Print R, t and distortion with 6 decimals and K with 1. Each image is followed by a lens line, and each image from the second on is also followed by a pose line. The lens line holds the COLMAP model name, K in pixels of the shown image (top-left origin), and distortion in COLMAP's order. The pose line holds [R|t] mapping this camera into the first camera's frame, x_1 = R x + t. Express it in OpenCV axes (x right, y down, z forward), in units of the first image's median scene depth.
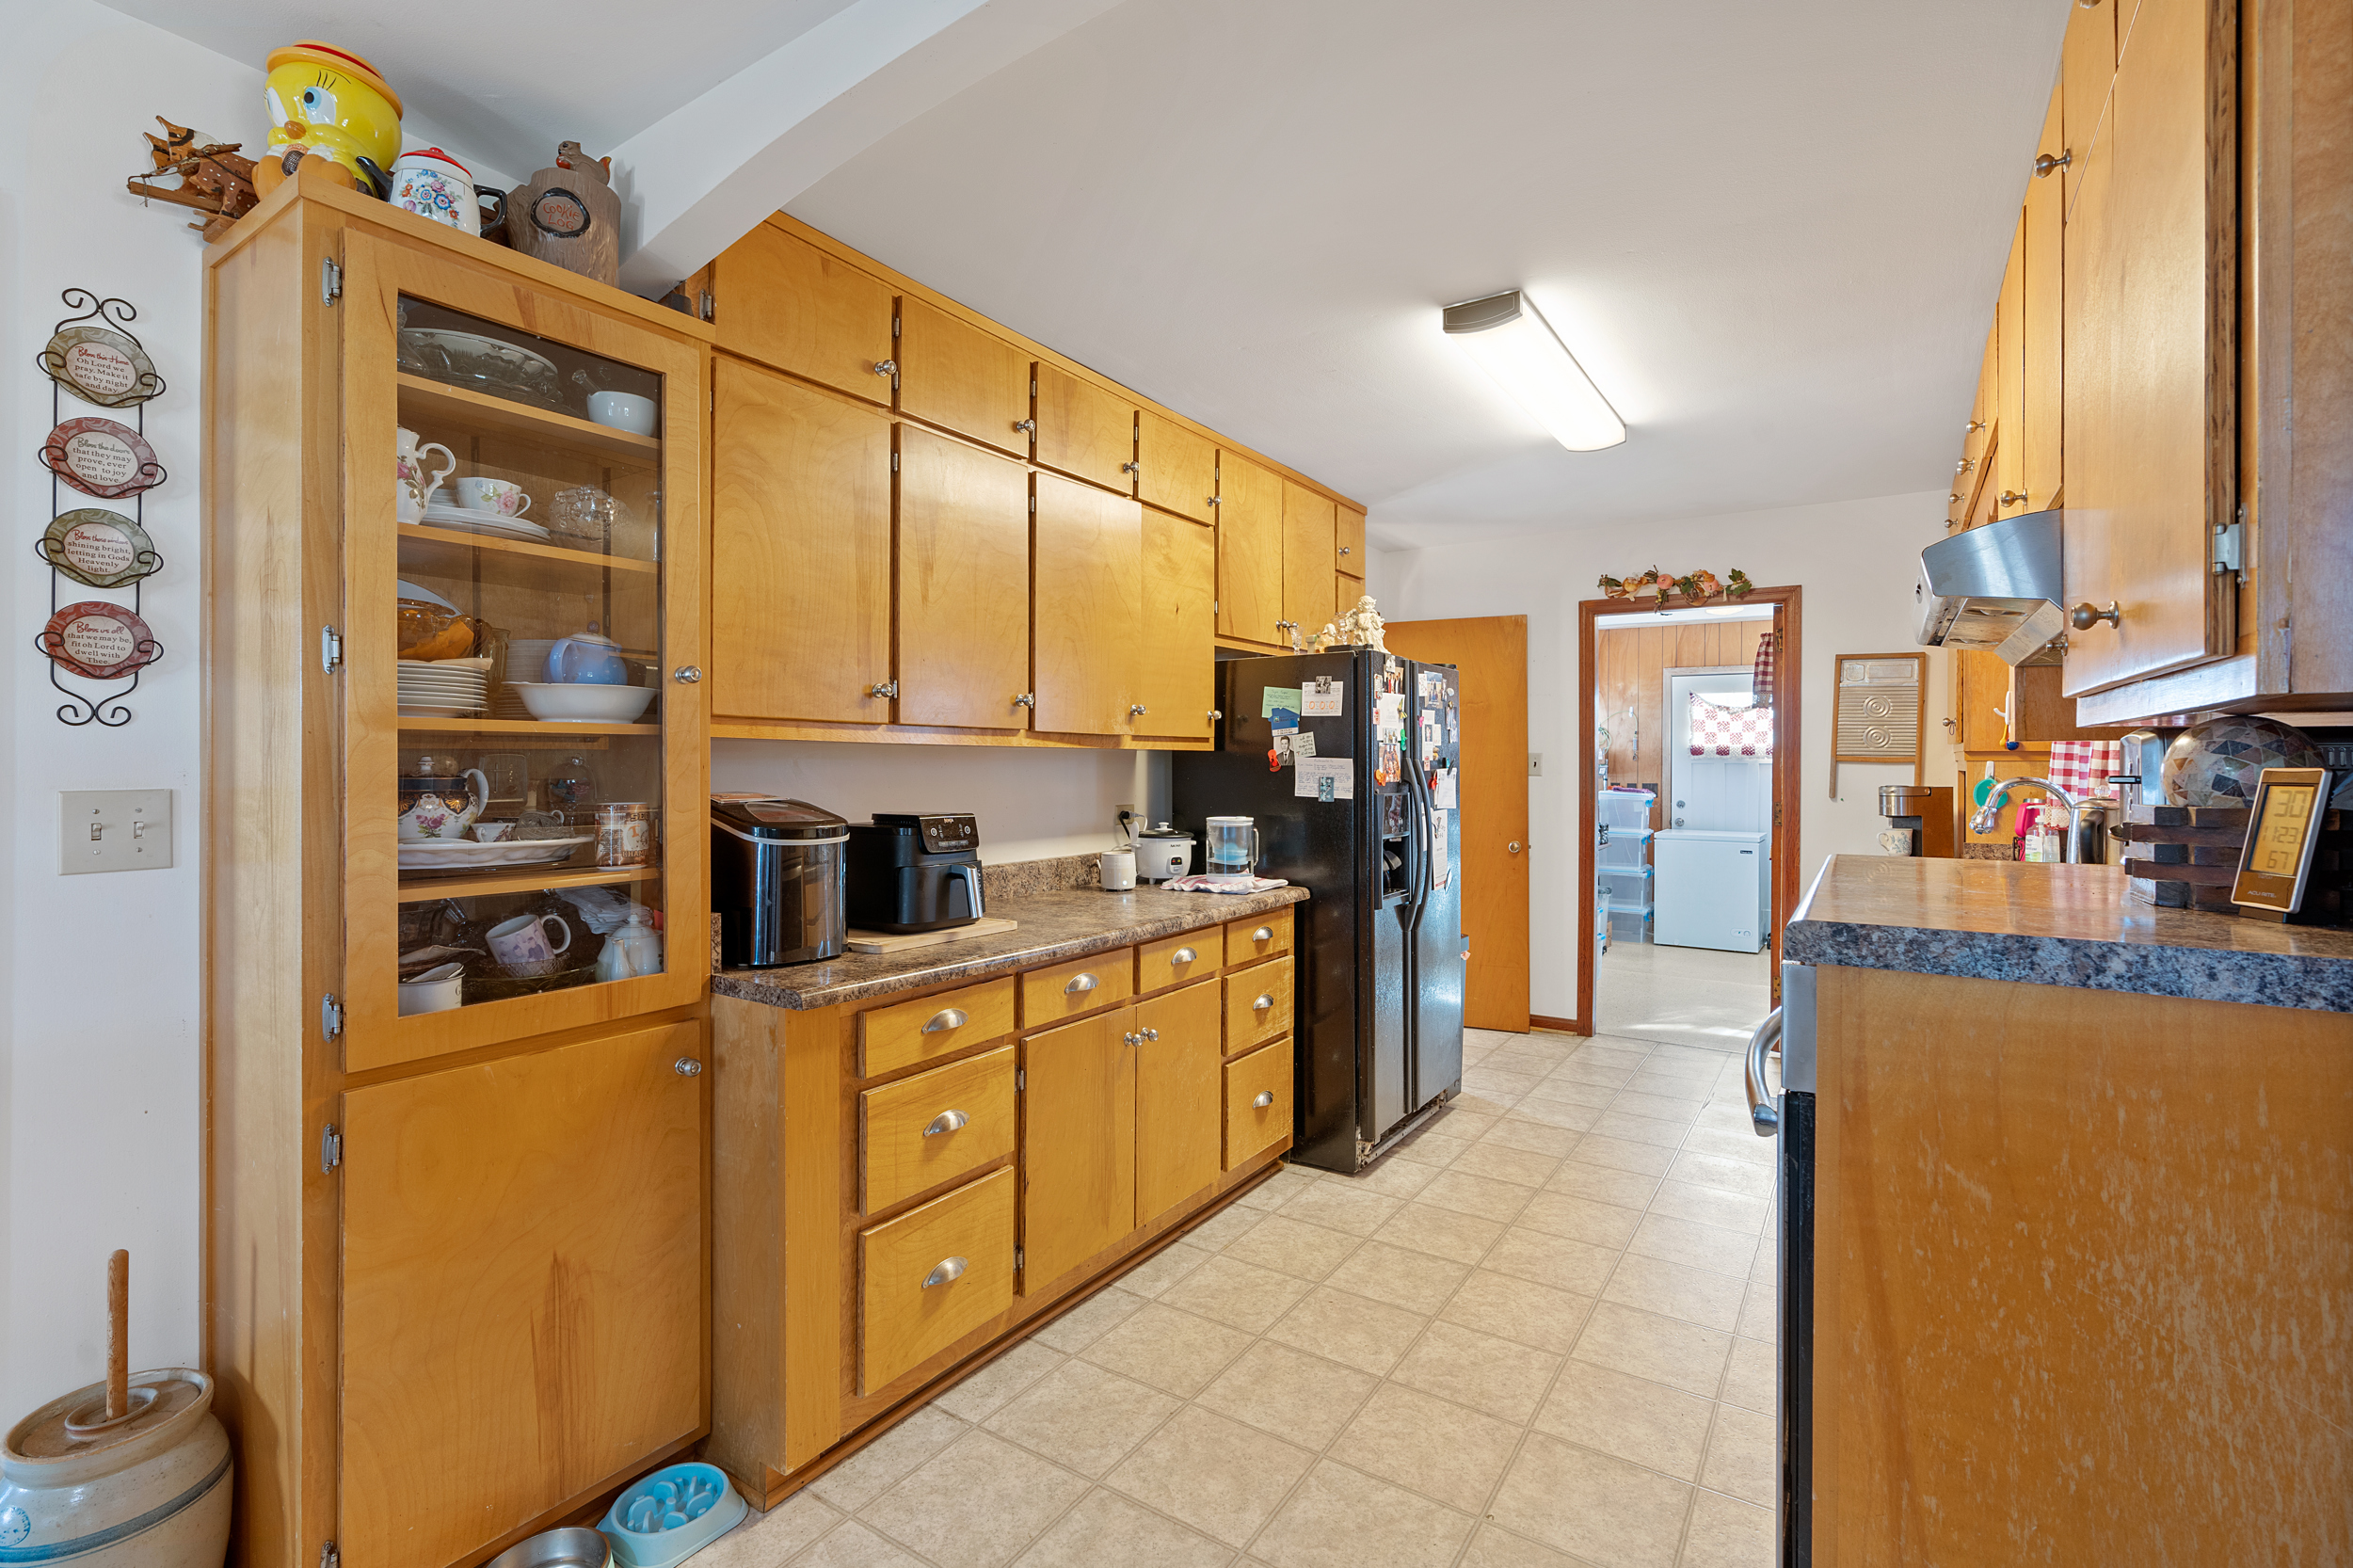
lens RADIAL K [[1054.8, 0, 1181.6], [0, 1054.8, 770.3], [0, 0, 1]] dist [-0.010365, 0.001441]
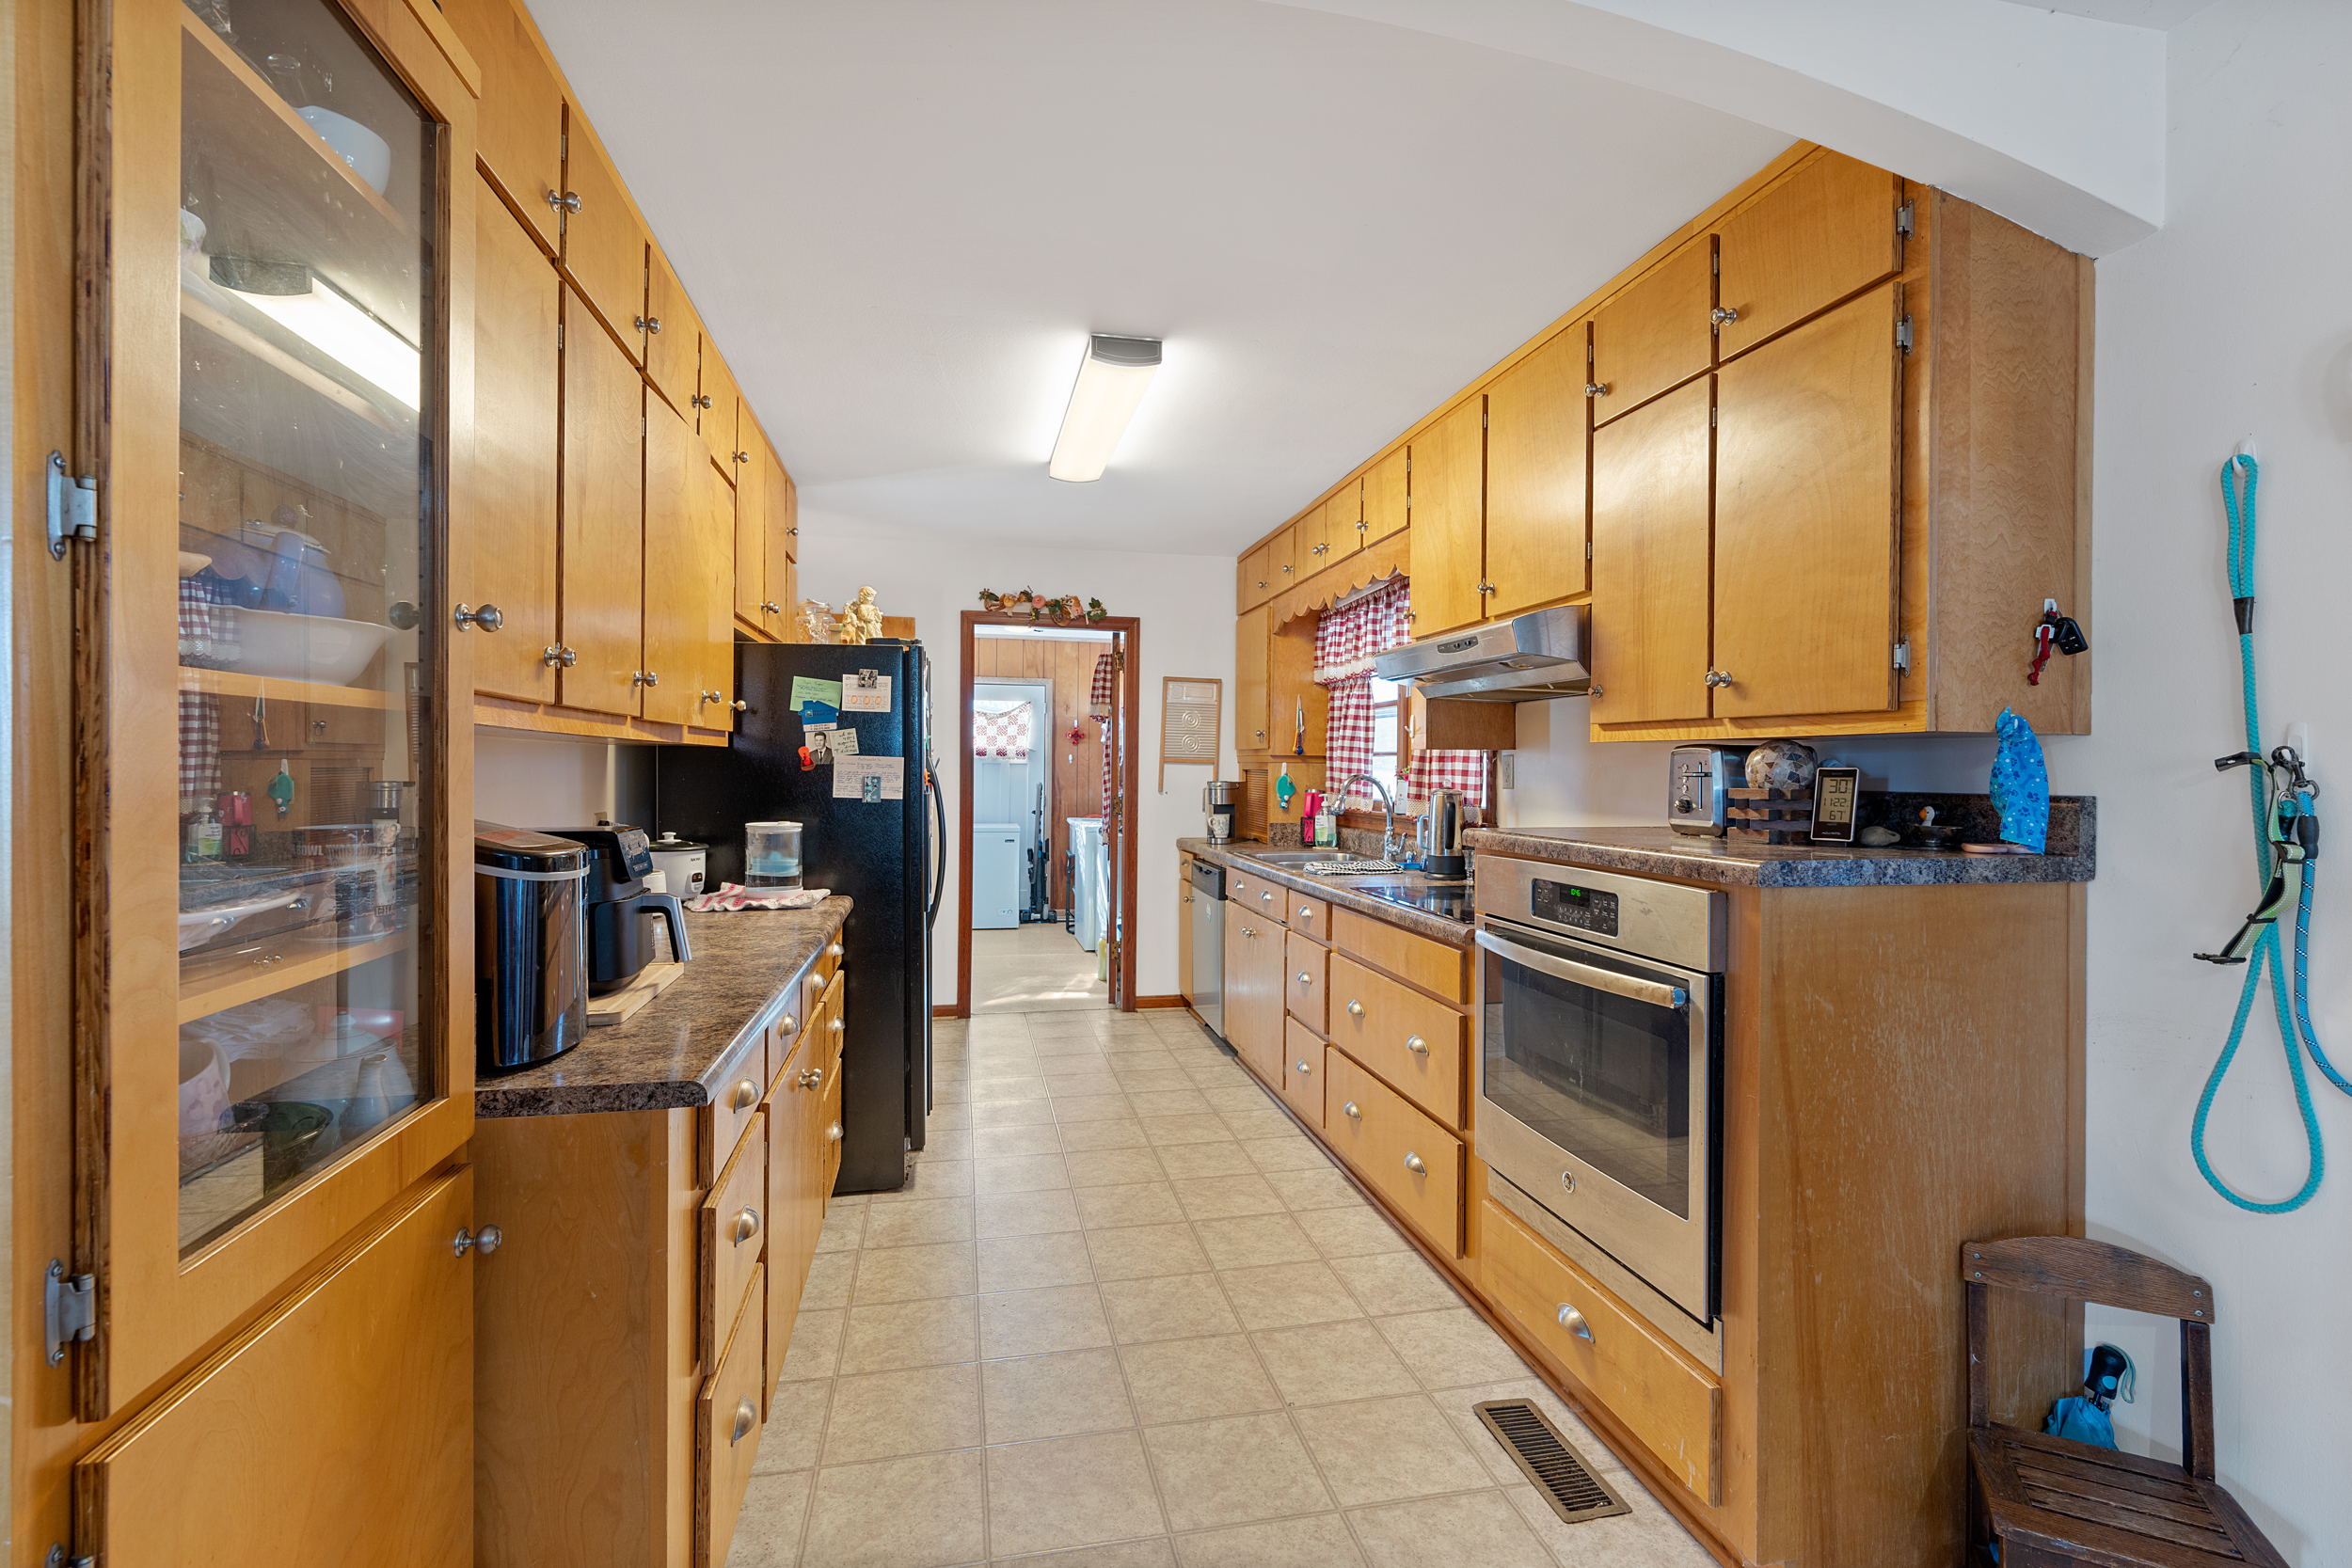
lens RADIAL K [[1054.3, 0, 1177.2], [0, 1054.3, 777.3], [0, 0, 1]] dist [-0.010365, 0.001441]
pose [[0.701926, -0.005697, 0.712227, -0.340957], [0.000521, 0.999972, 0.007485, 0.000081], [-0.712250, -0.004883, 0.701909, 0.145070]]
